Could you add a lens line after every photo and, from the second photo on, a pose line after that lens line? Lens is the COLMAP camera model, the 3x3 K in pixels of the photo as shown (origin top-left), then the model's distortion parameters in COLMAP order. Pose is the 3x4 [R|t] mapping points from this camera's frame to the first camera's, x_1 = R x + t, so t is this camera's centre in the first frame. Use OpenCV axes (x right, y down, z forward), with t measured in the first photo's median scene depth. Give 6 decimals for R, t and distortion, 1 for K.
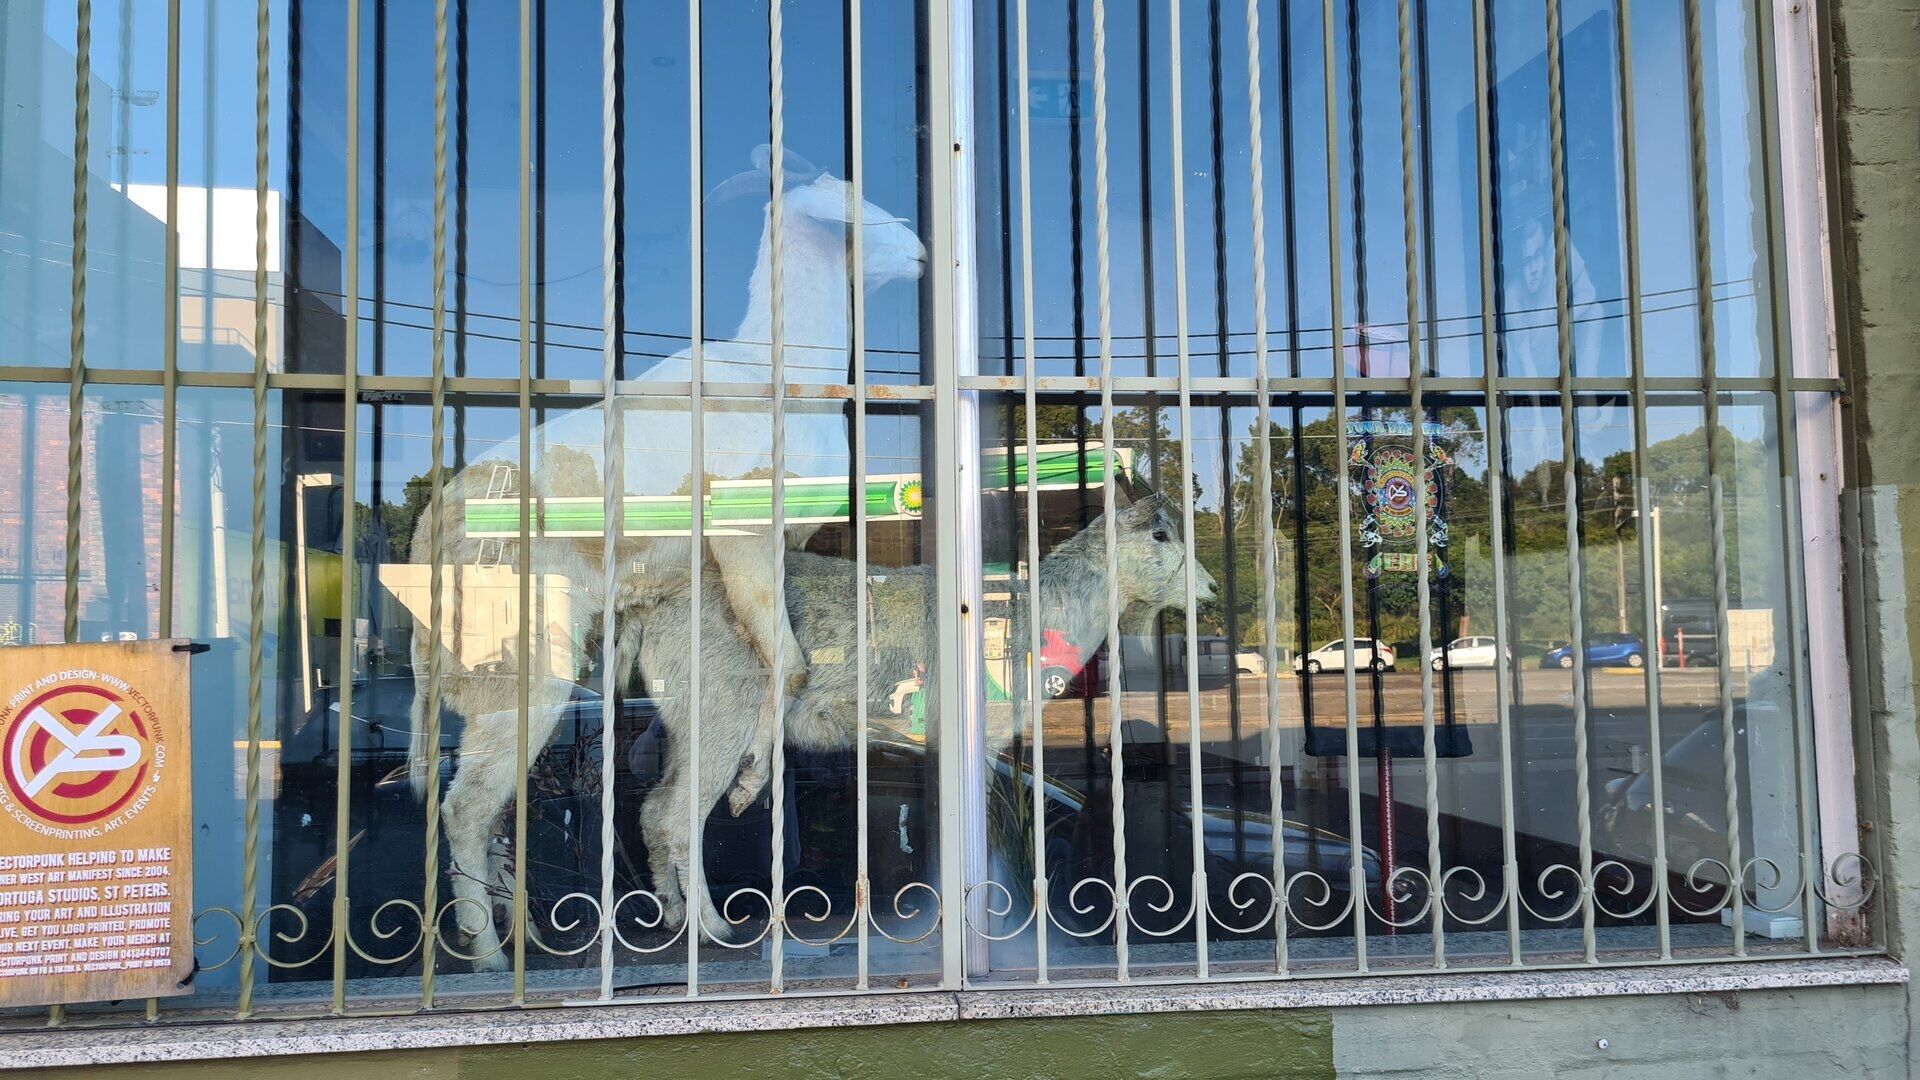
lens RADIAL K [[1422.6, 0, 956.2], [0, 1422.6, 531.1], [0, 0, 1]] dist [0.015892, -0.018185]
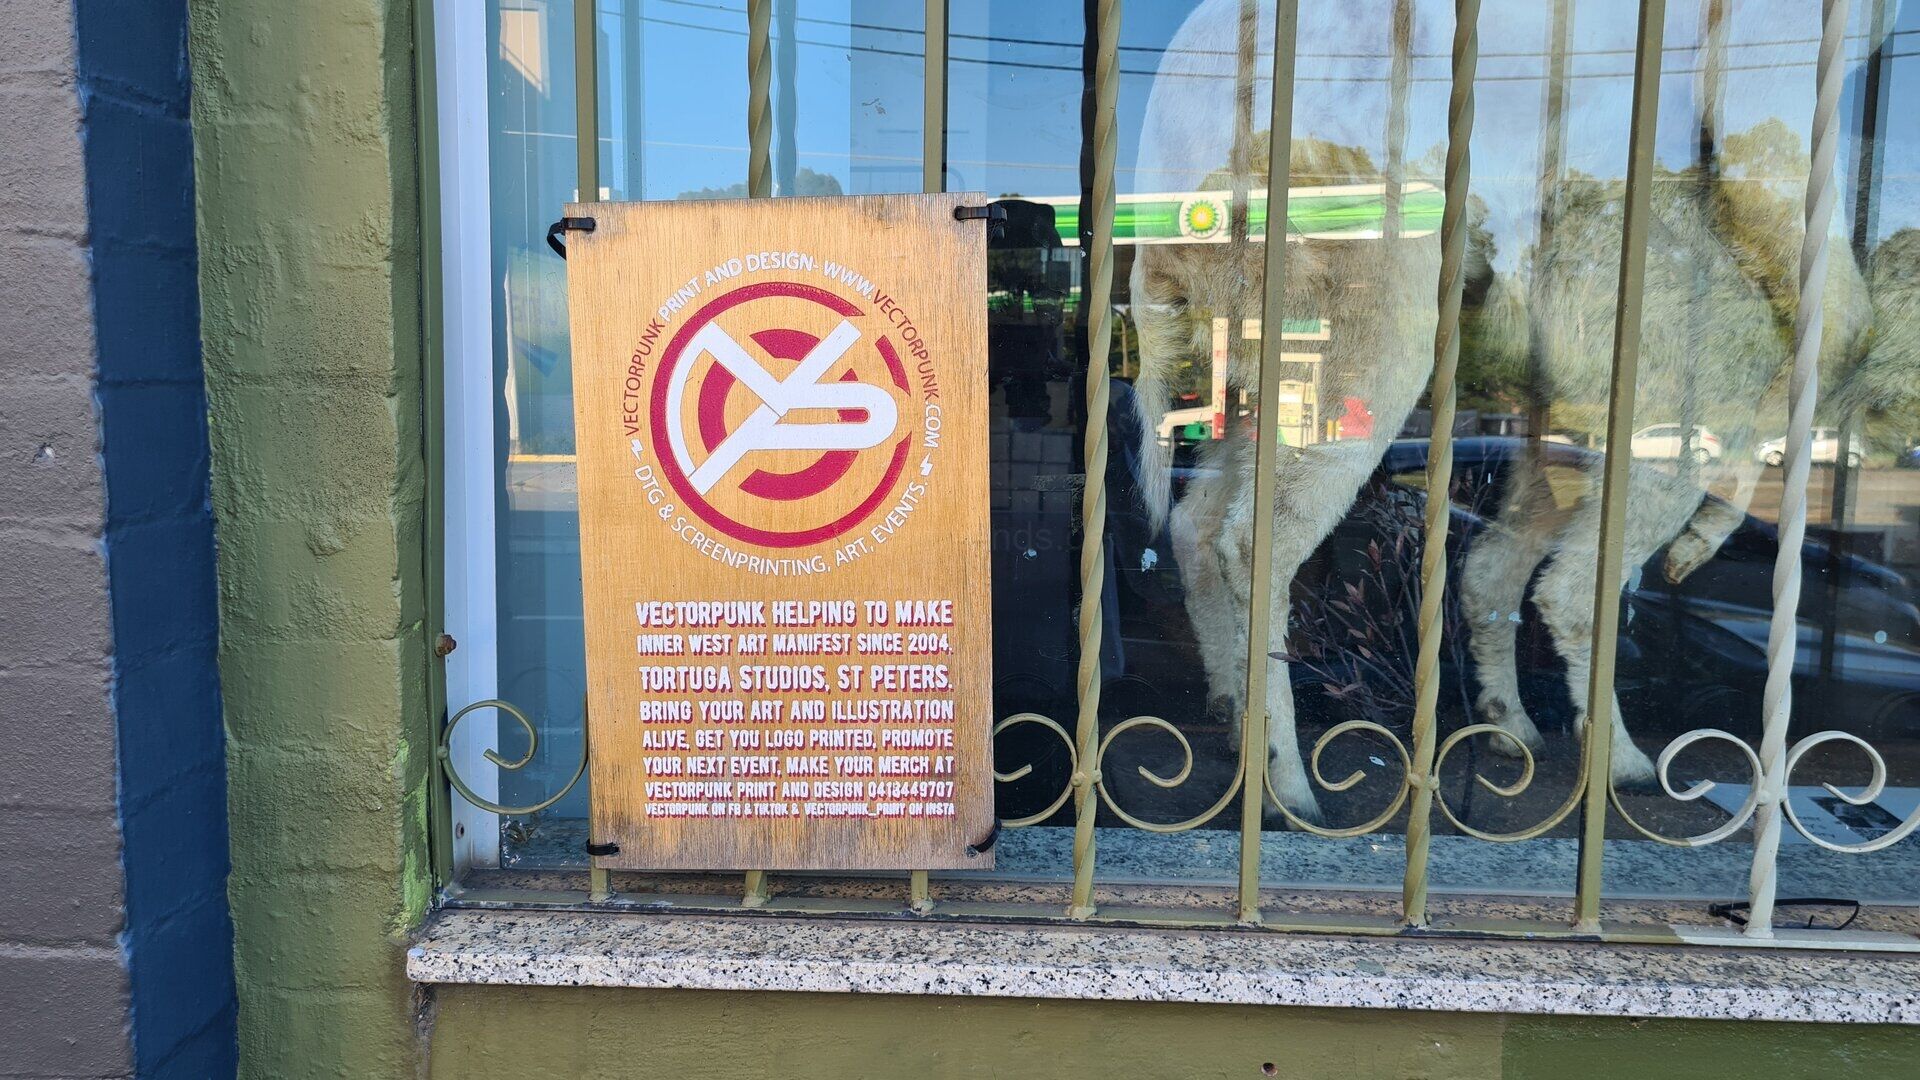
lens RADIAL K [[1422.6, 0, 965.5], [0, 1422.6, 545.5], [0, 0, 1]] dist [0.015892, -0.018185]
pose [[0.984849, 0.044201, -0.167684, -0.462060], [-0.013143, 0.983215, 0.181976, 0.107412], [0.172913, -0.177015, 0.968900, 0.500951]]
